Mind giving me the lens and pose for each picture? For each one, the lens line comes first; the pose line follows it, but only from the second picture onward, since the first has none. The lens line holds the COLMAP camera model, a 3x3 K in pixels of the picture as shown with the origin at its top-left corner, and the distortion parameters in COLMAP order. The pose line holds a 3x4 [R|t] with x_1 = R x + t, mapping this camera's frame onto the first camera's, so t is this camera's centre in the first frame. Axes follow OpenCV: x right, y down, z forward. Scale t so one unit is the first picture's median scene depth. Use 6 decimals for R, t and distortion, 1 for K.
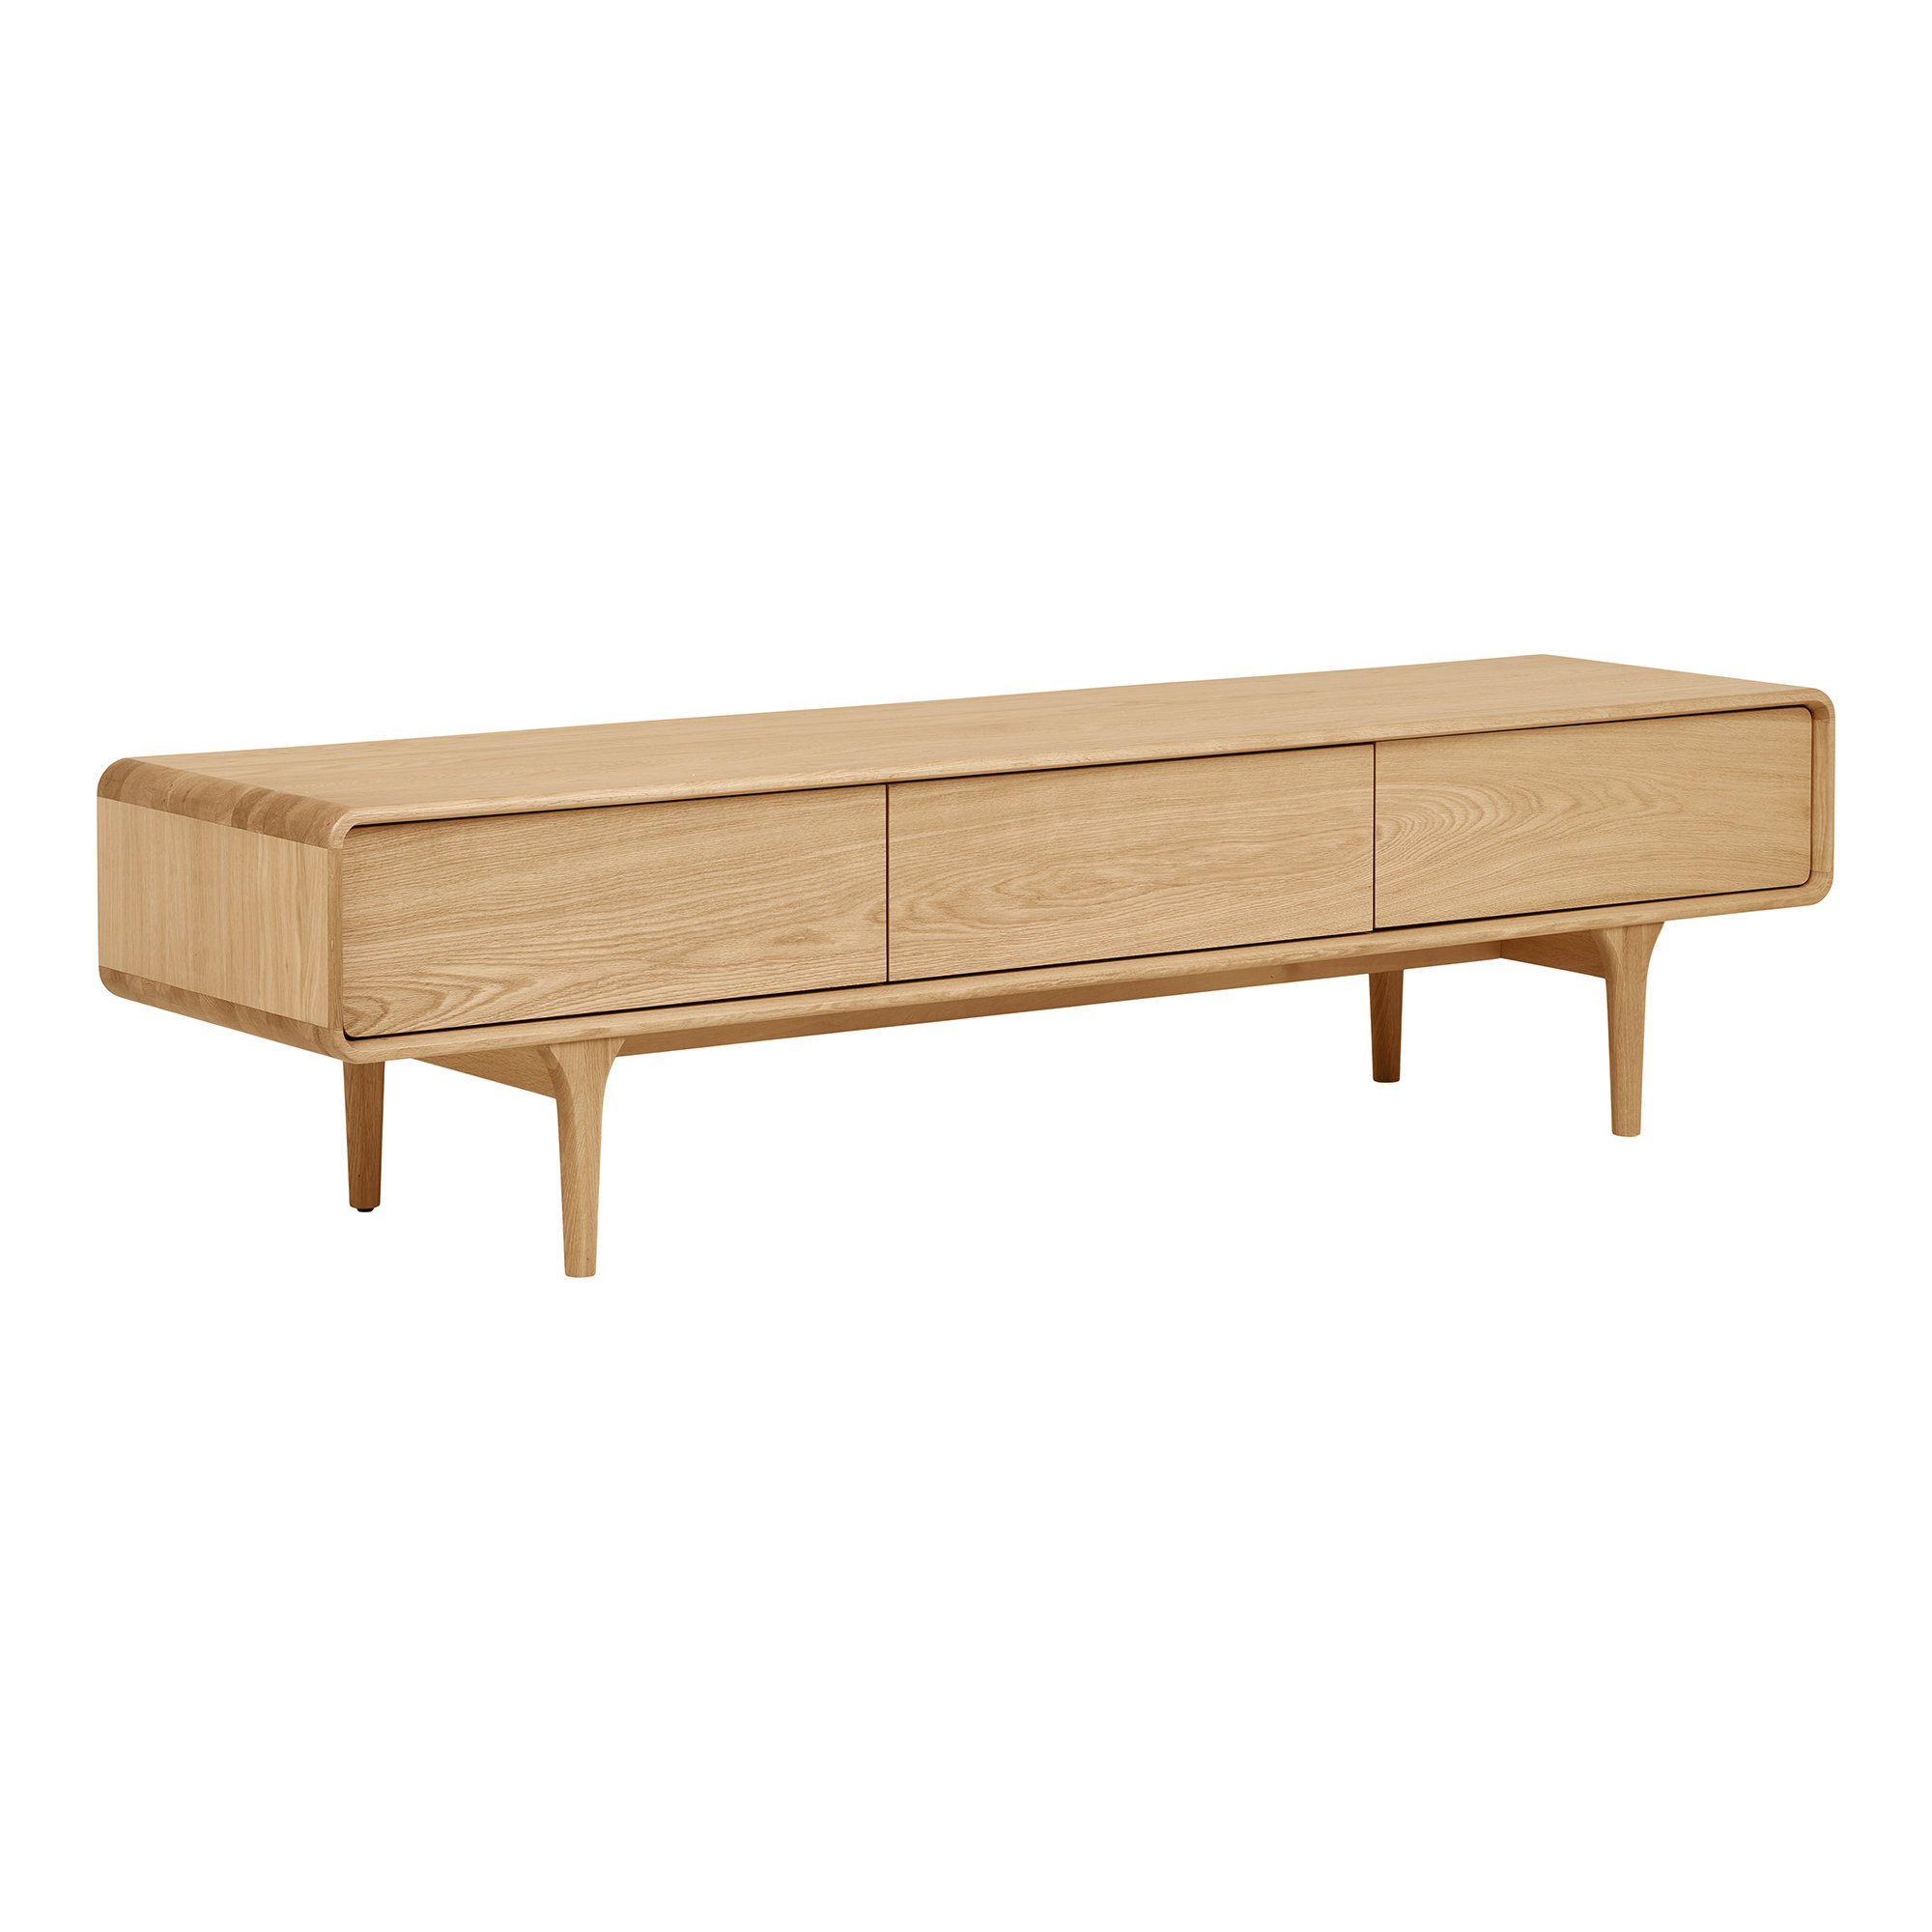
lens RADIAL K [[8473.2, 0, 971.4], [0, 8473.2, 960.2], [0, 0, 1]] dist [0.336914, 0.000000]
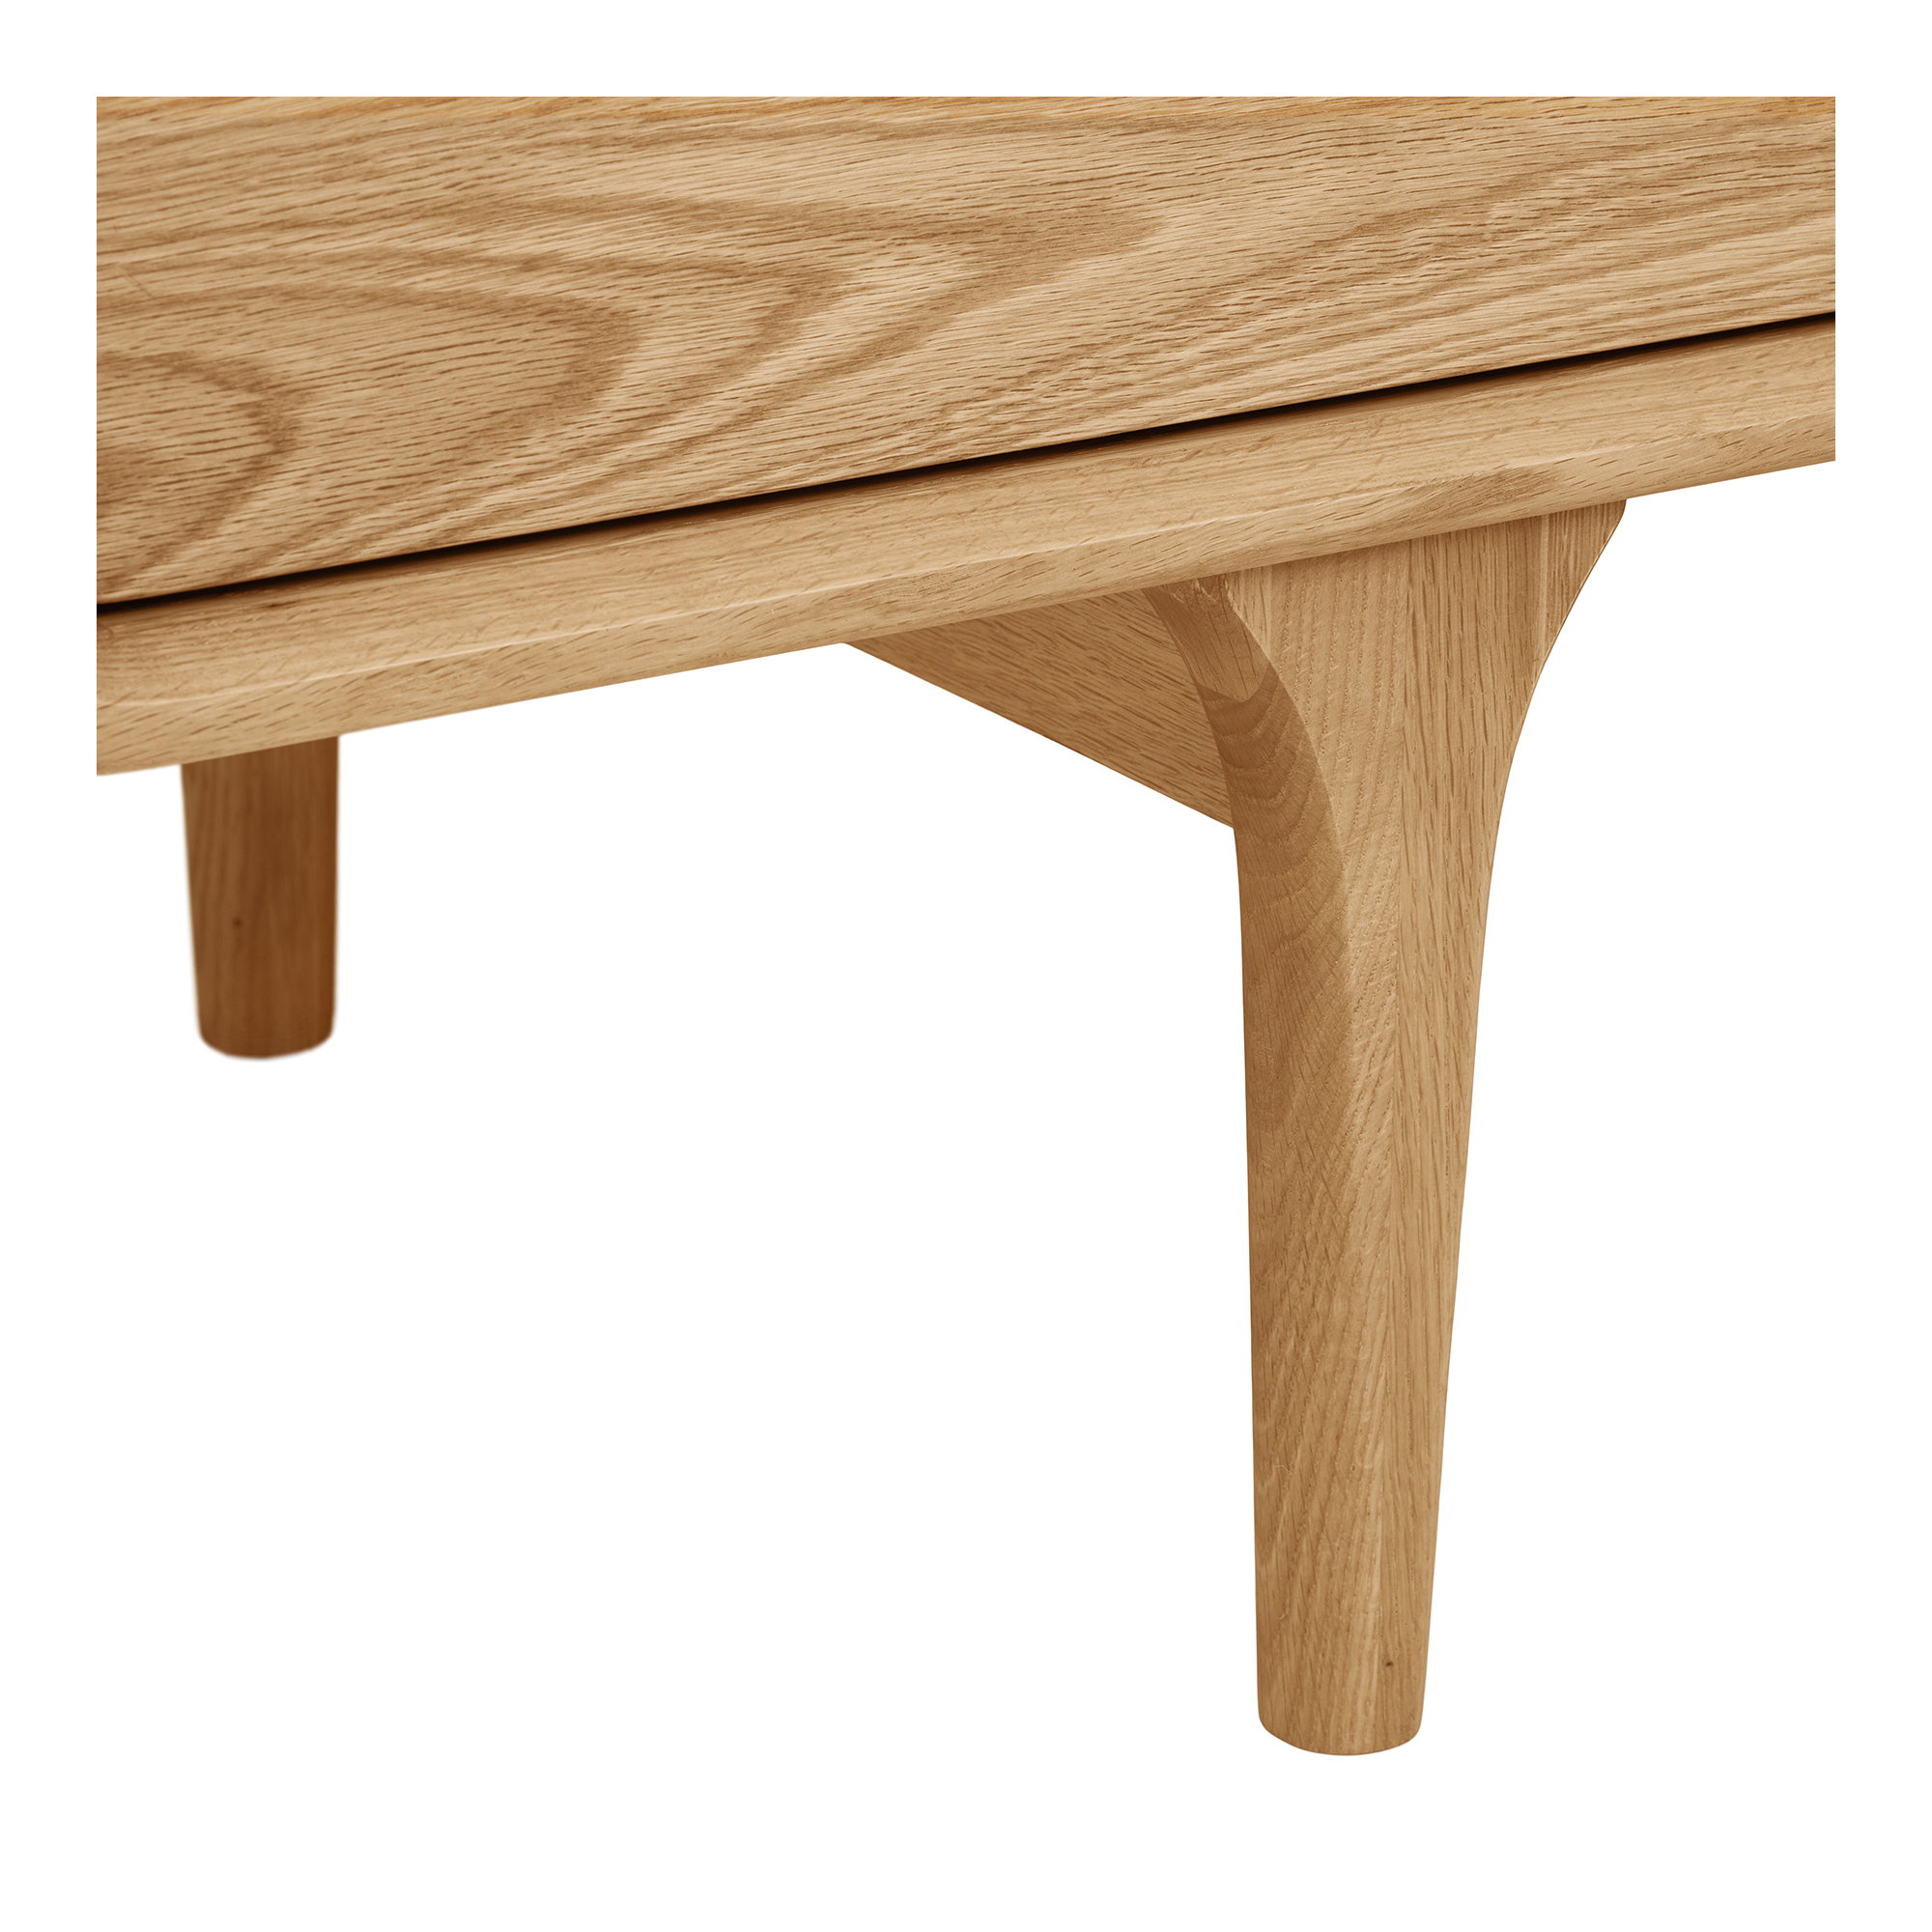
lens RADIAL K [[7407.1, 0, 959.9], [0, 7407.1, 968.6], [0, 0, 1]] dist [0.355265, 0.000000]
pose [[0.999911, 0.010101, -0.008769, -0.053880], [-0.008219, 0.981157, 0.193038, -0.011817], [0.010553, -0.192949, 0.981152, 0.848149]]
